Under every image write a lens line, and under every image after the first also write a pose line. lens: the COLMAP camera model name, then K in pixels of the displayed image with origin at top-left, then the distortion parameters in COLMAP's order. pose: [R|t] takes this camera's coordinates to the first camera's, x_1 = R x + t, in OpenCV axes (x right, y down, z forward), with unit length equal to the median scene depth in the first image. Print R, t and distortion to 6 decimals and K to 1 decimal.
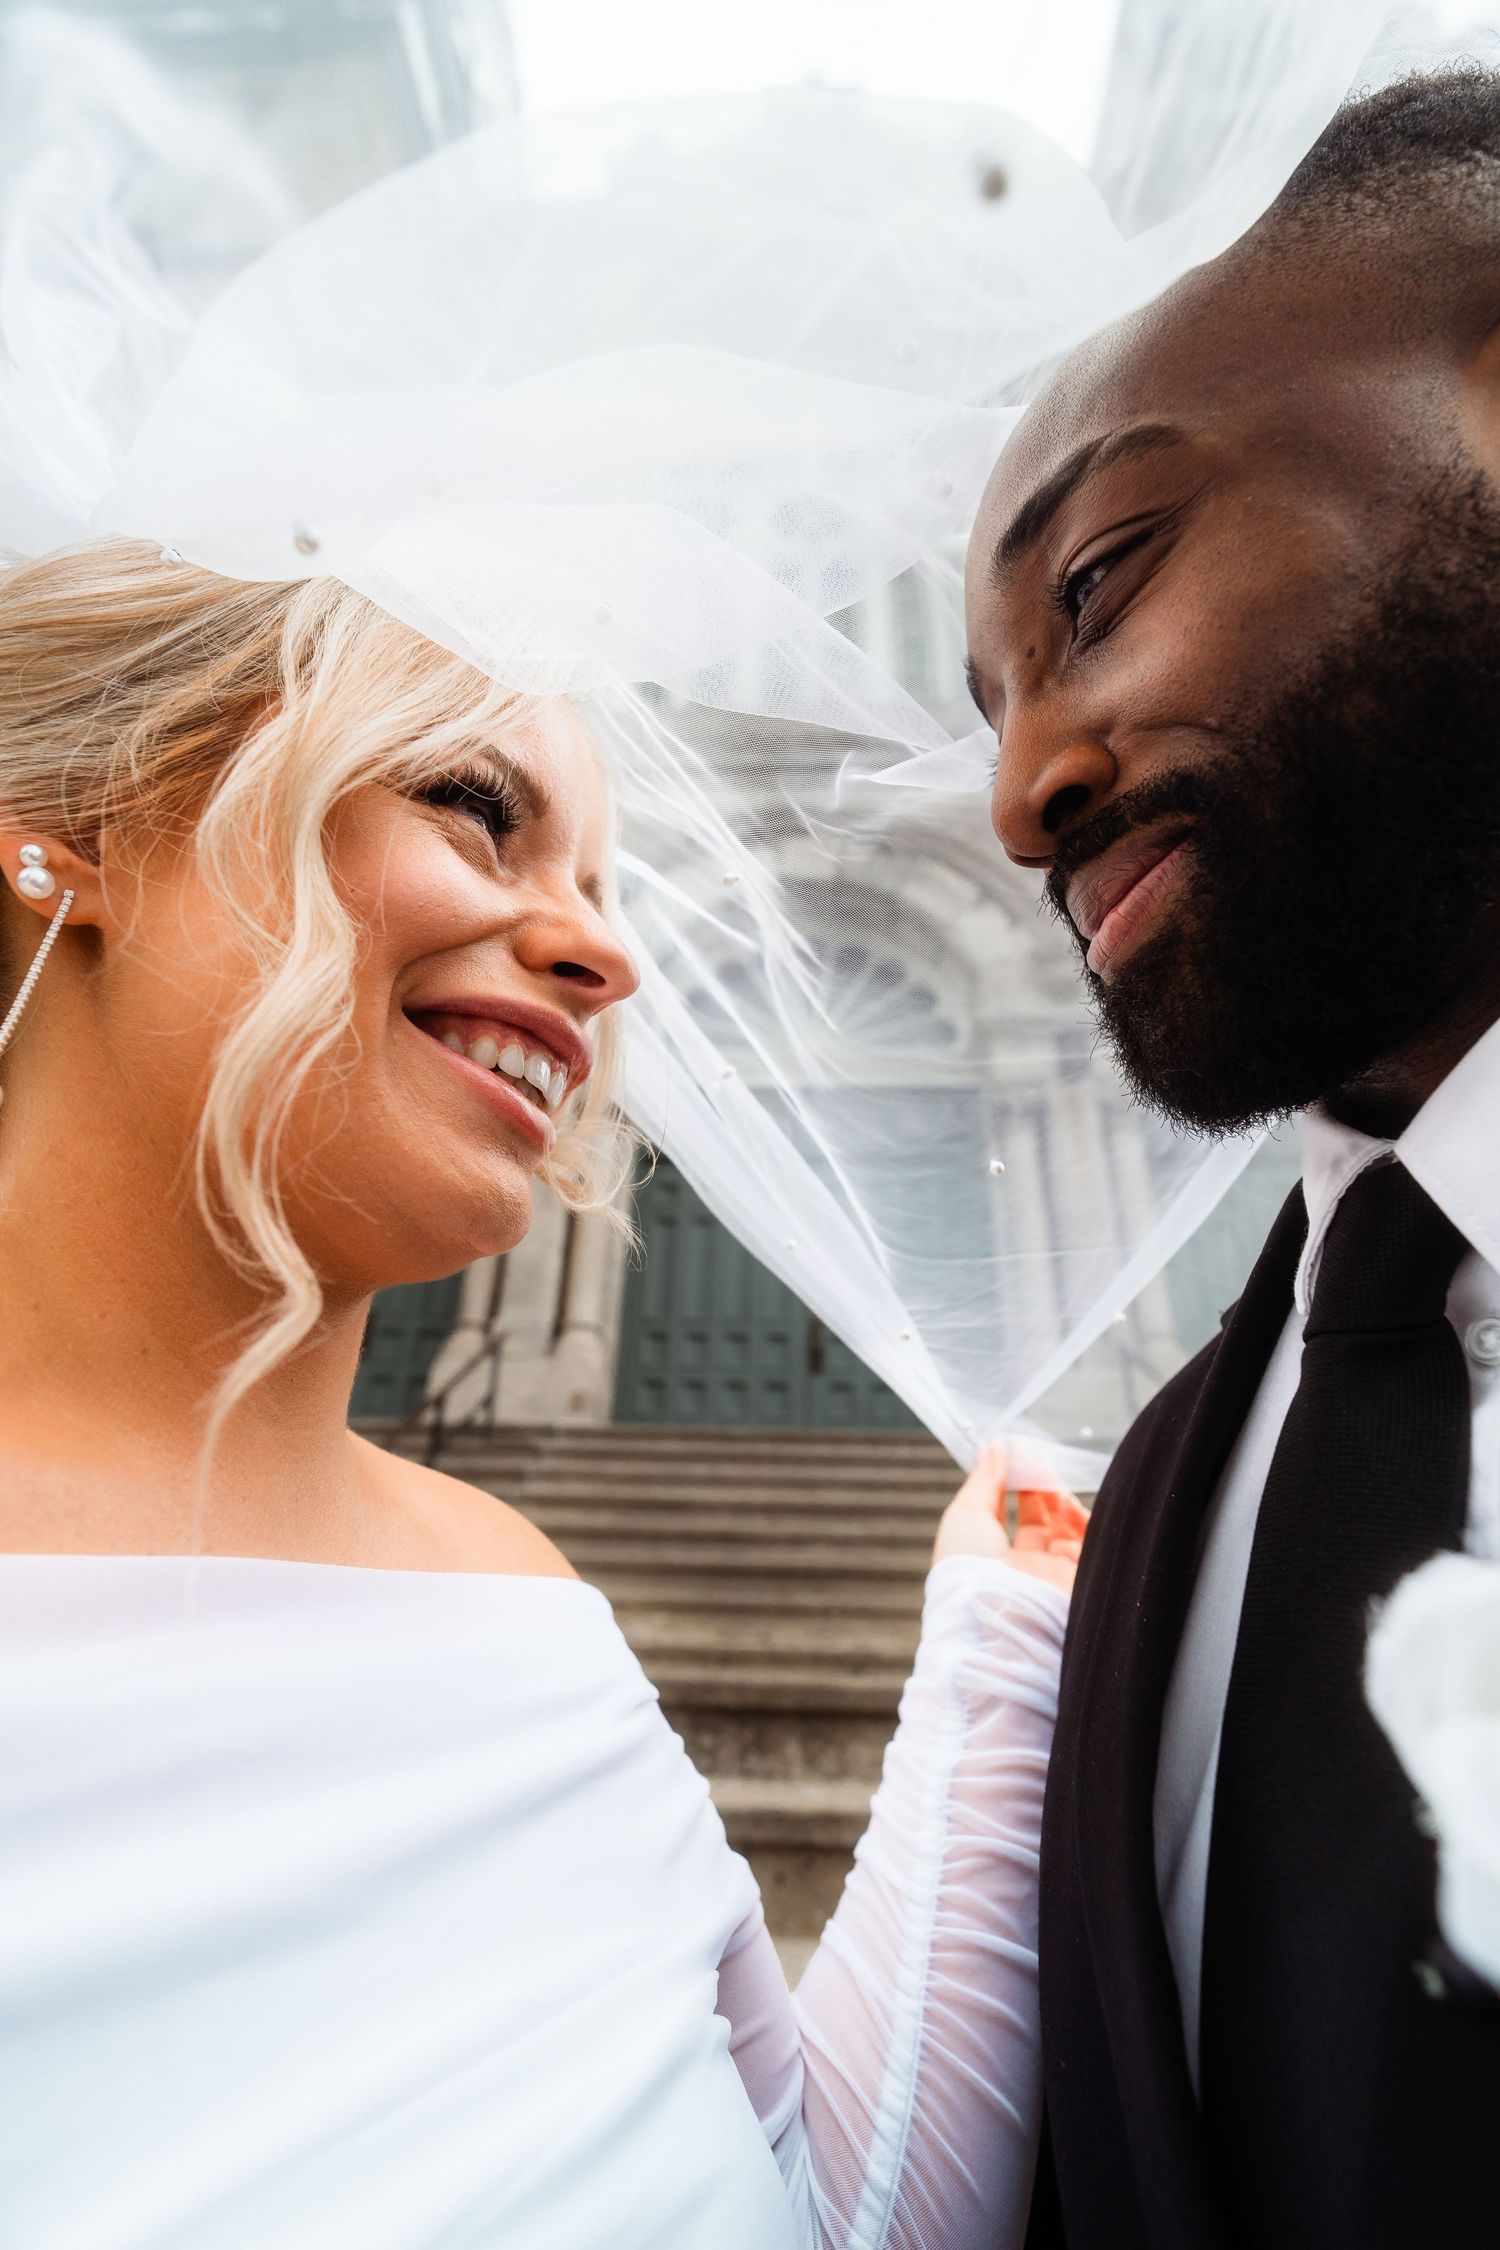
lens RADIAL K [[1037.6, 0, 735.0], [0, 1037.6, 1121.7], [0, 0, 1]] dist [-0.013708, -0.002427]
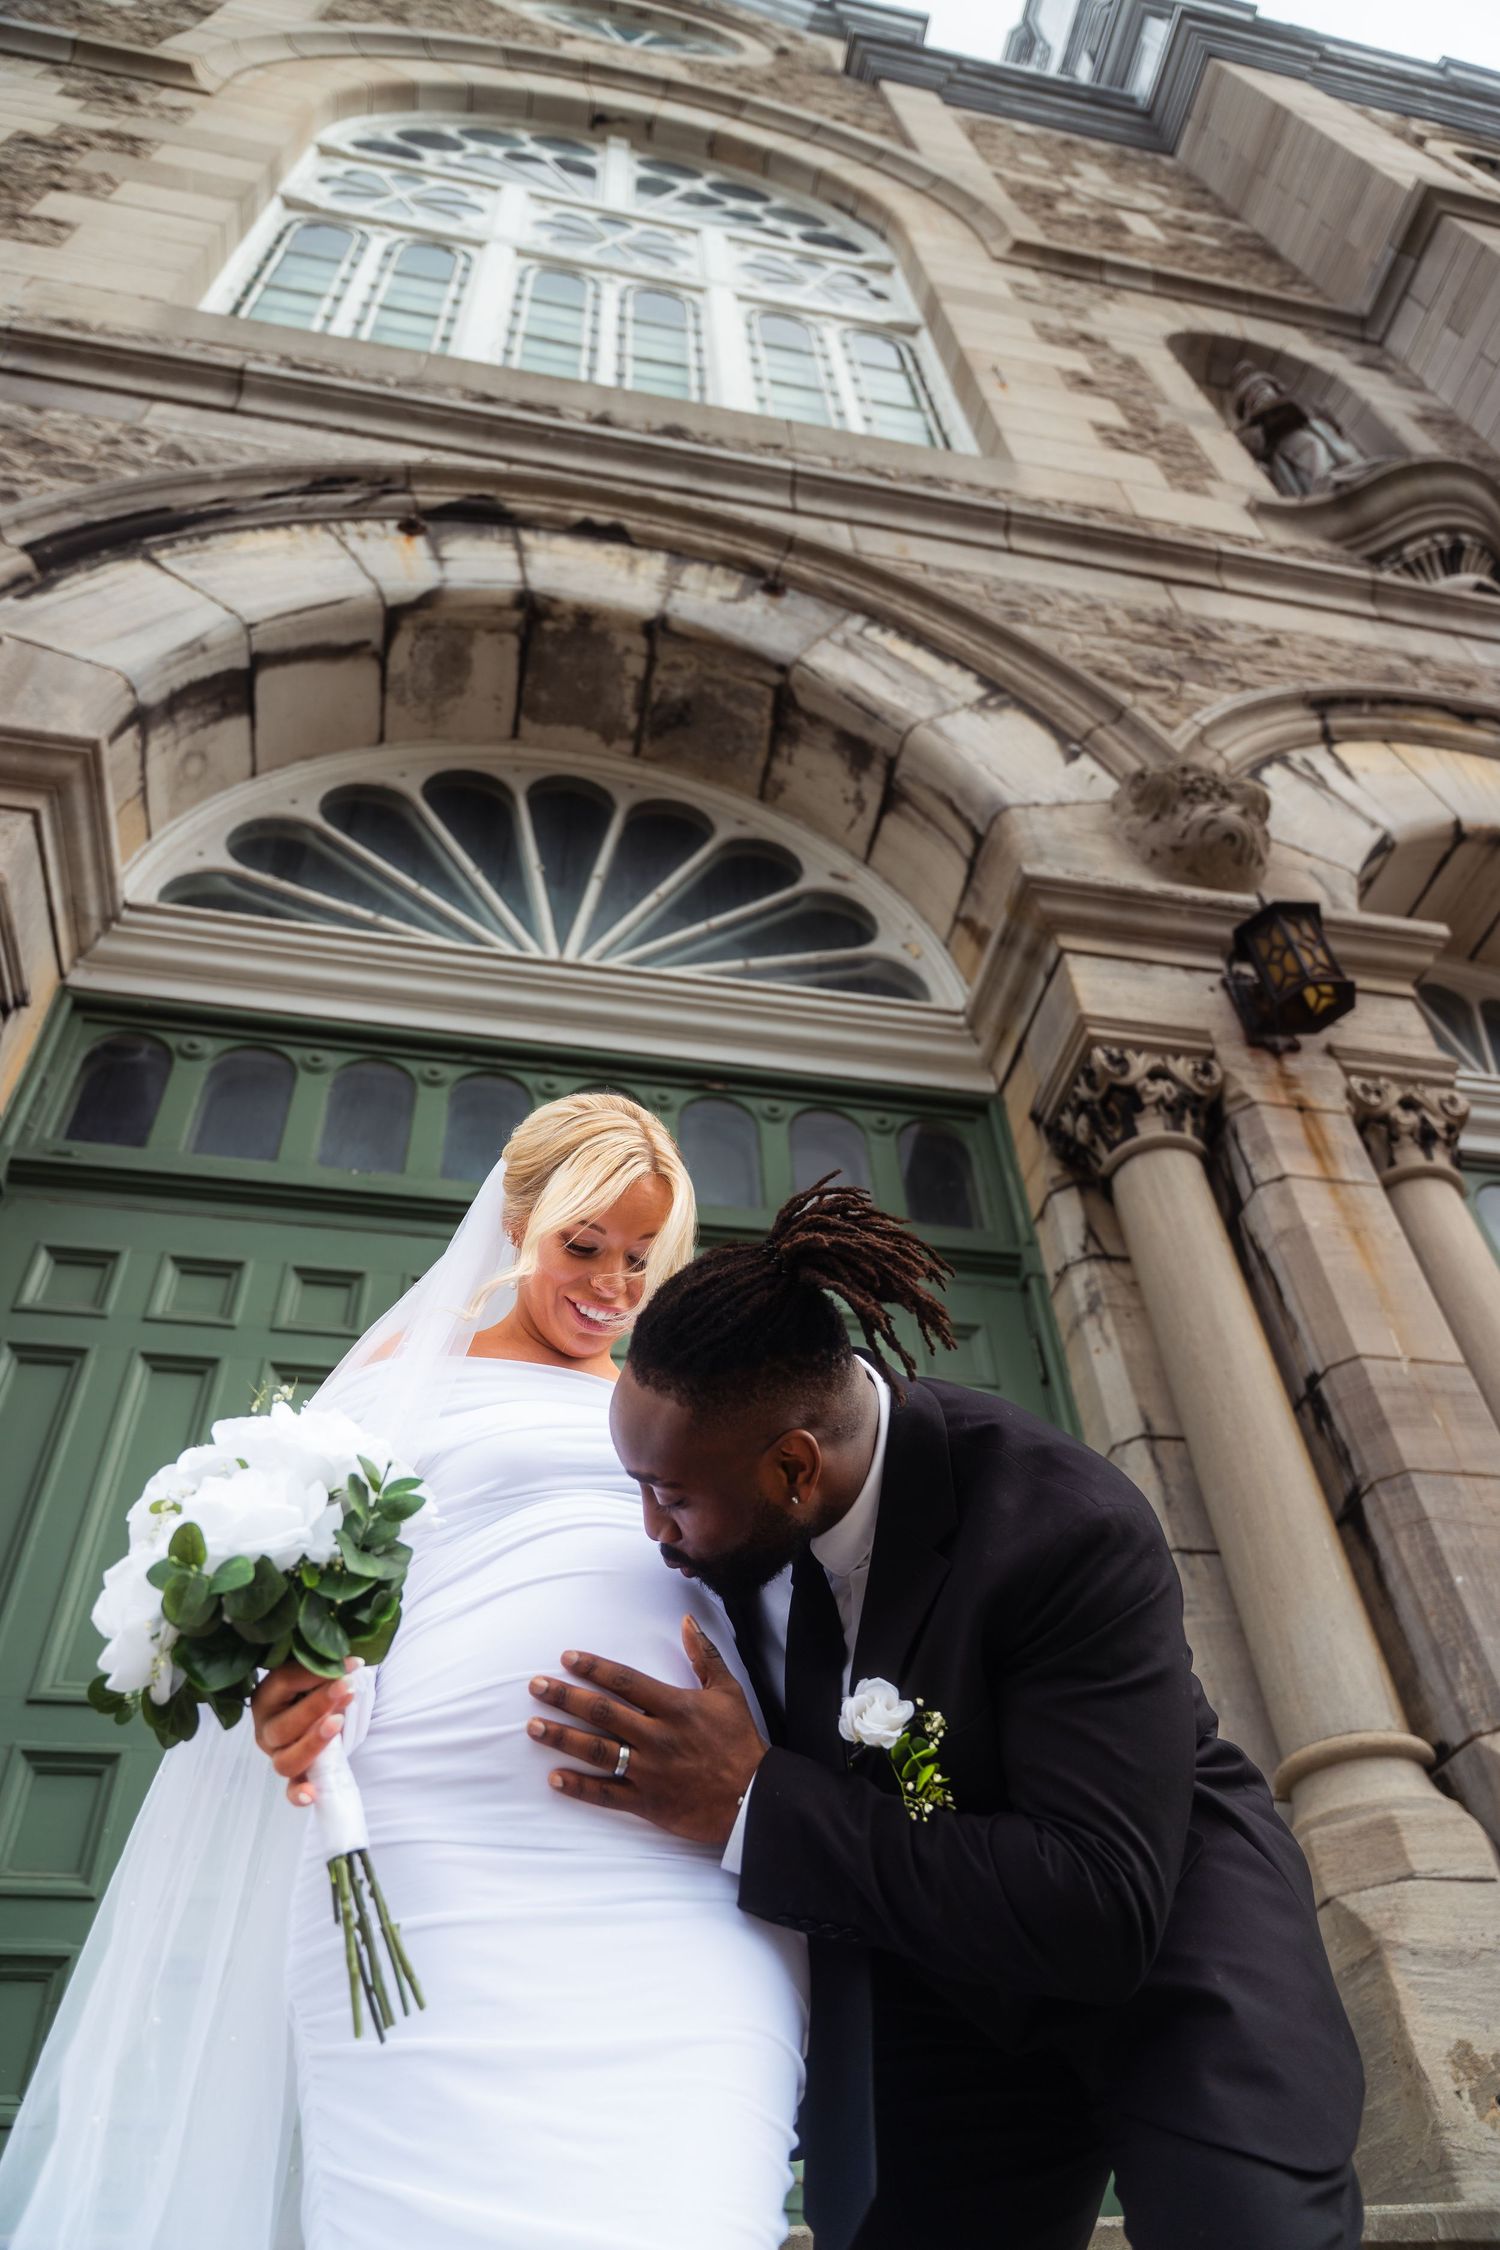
lens RADIAL K [[1471.2, 0, 741.3], [0, 1471.2, 1118.3], [0, 0, 1]] dist [0.003235, -0.012811]
pose [[0.959829, 0.130368, 0.248459, 0.010167], [-0.055773, 0.956481, -0.286414, 0.130968], [-0.274986, 0.261051, 0.925330, 0.508179]]
